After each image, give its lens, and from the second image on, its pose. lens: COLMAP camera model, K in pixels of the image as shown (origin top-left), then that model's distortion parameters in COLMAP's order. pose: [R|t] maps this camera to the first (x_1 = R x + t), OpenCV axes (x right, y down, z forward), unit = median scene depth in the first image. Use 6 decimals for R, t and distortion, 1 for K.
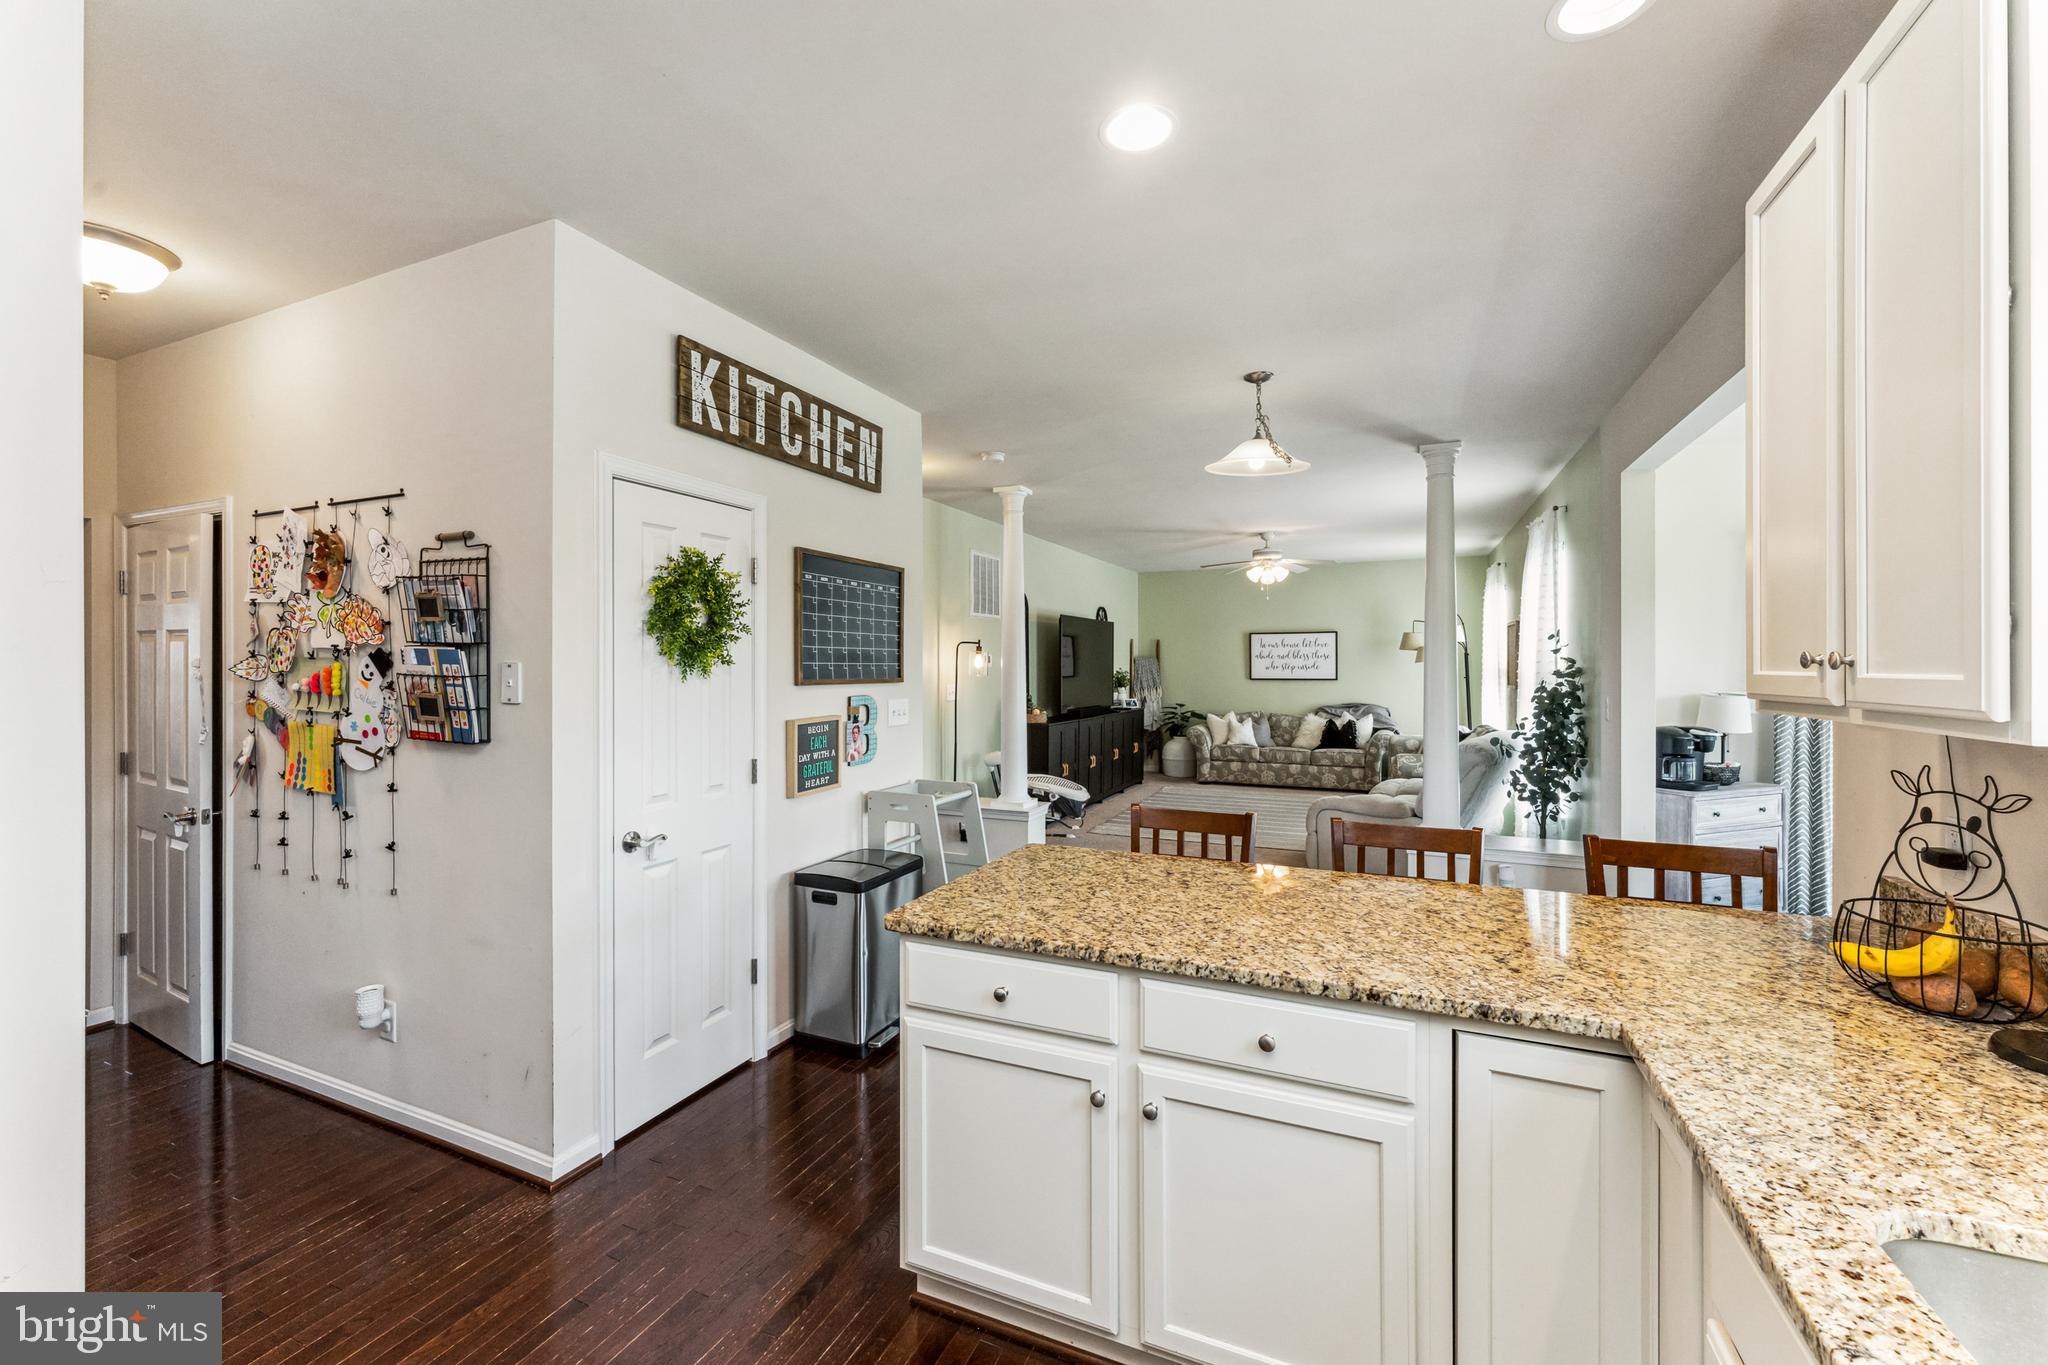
lens RADIAL K [[849.5, 0, 1020.6], [0, 849.5, 671.8], [0, 0, 1]] dist [0.008206, -0.003114]
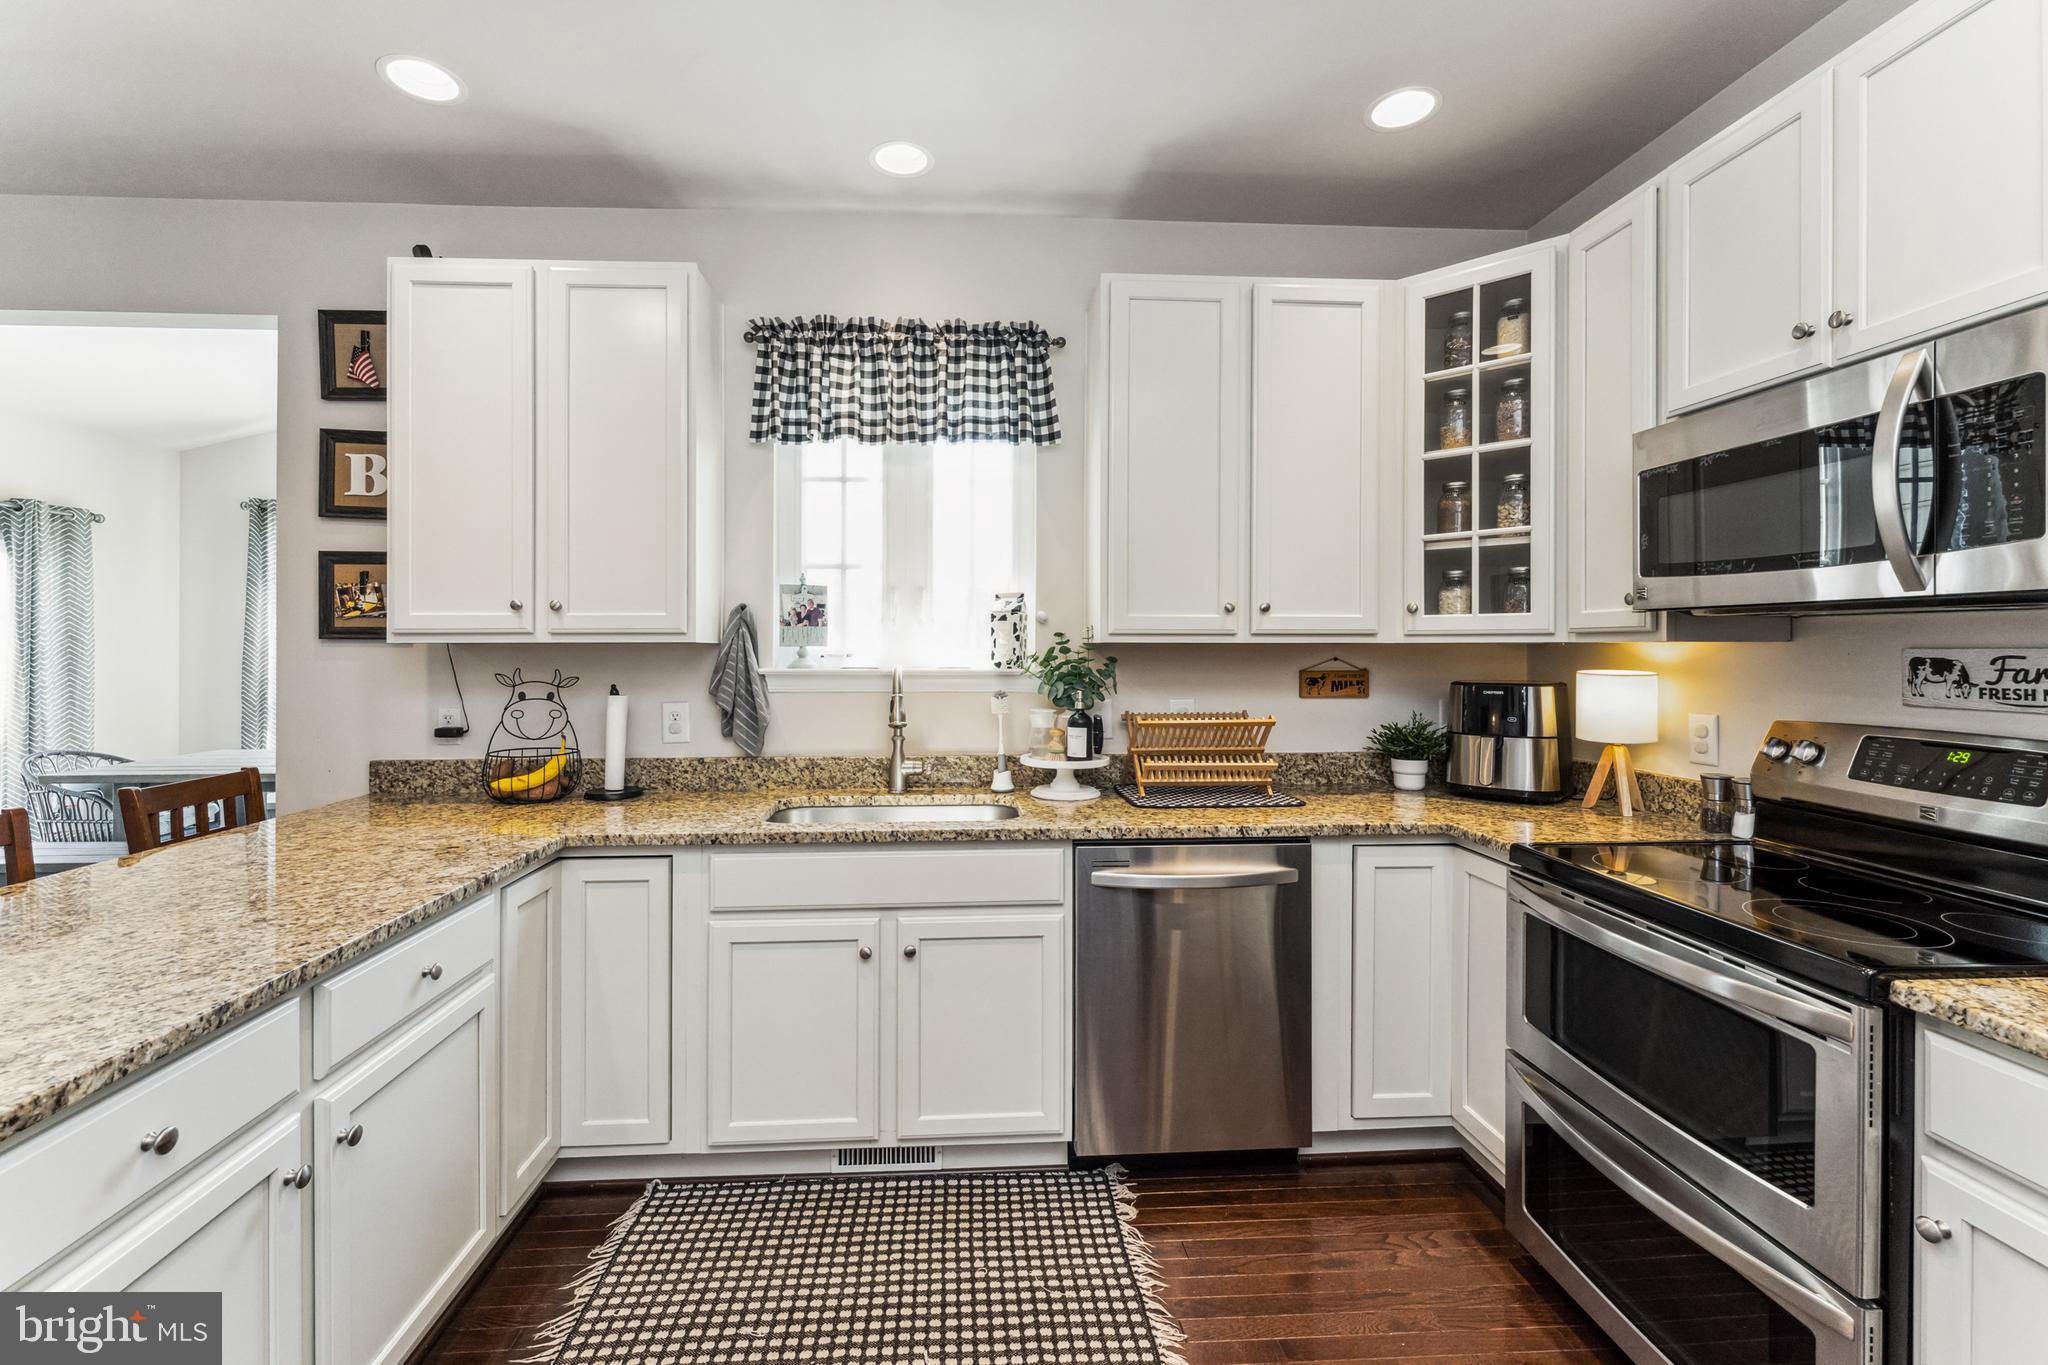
lens RADIAL K [[849.5, 0, 979.7], [0, 849.5, 649.5], [0, 0, 1]] dist [0.008206, -0.003114]
pose [[-0.453973, -0.000568, 0.891015, -0.407841], [0.007527, 0.999962, 0.004472, 0.029909], [-0.890984, 0.008737, -0.453951, 0.409385]]
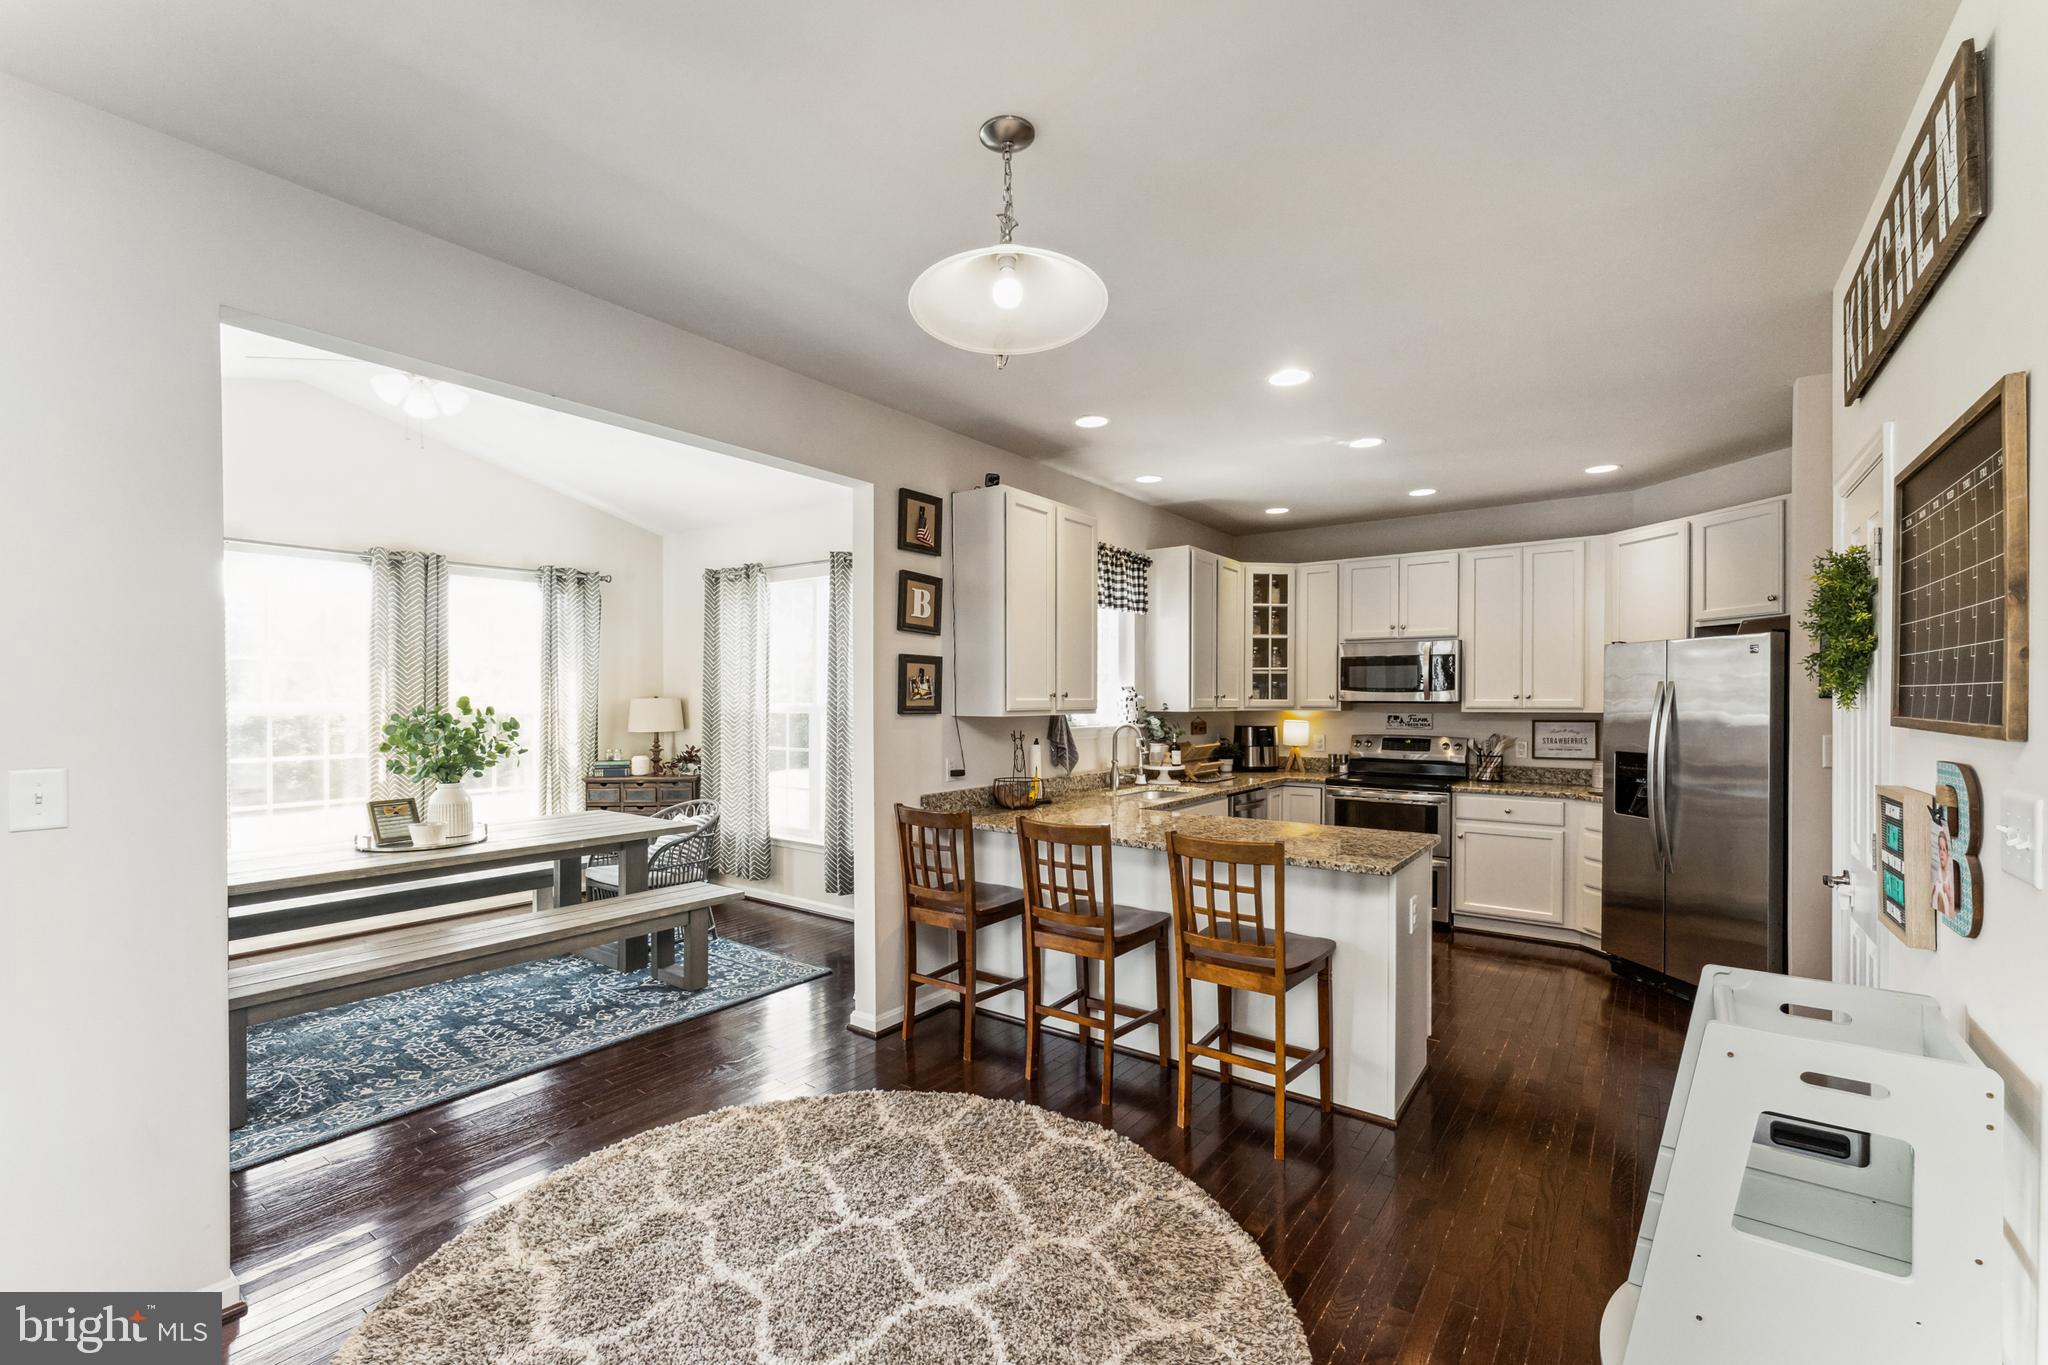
lens RADIAL K [[849.5, 0, 966.0], [0, 849.5, 714.3], [0, 0, 1]] dist [0.008206, -0.003114]
pose [[-0.965607, -0.001523, 0.260001, 0.195586], [0.004627, 0.999724, 0.023039, -0.006910], [-0.259964, 0.023450, -0.965334, 1.685897]]
